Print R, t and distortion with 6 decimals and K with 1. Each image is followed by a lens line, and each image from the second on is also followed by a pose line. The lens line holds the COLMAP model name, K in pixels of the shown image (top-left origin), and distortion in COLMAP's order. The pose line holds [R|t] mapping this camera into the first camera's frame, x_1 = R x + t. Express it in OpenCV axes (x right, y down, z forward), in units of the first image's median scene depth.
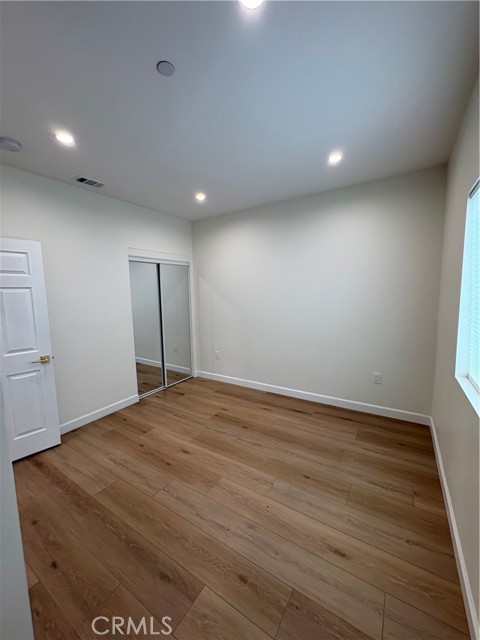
lens RADIAL K [[256.0, 0, 238.1], [0, 256.0, 319.2], [0, 0, 1]] dist [0.000432, 0.000184]
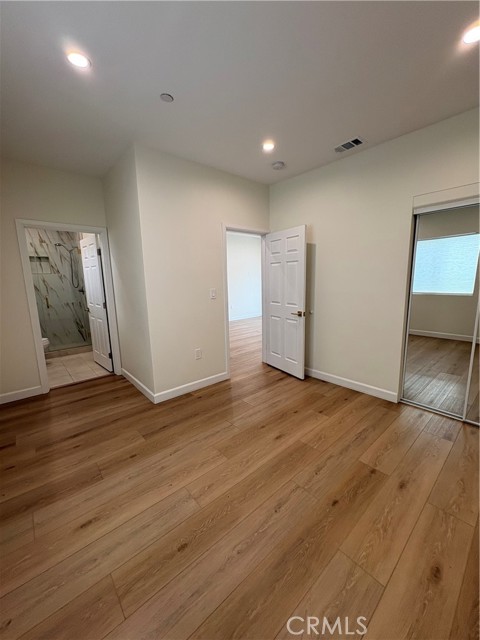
lens RADIAL K [[256.0, 0, 238.1], [0, 256.0, 319.2], [0, 0, 1]] dist [0.000432, 0.000184]
pose [[-0.279528, 0.181057, -0.942912, 0.625769], [-0.075160, 0.974919, 0.209484, -0.074104], [0.957191, 0.129426, -0.258908, 1.047997]]
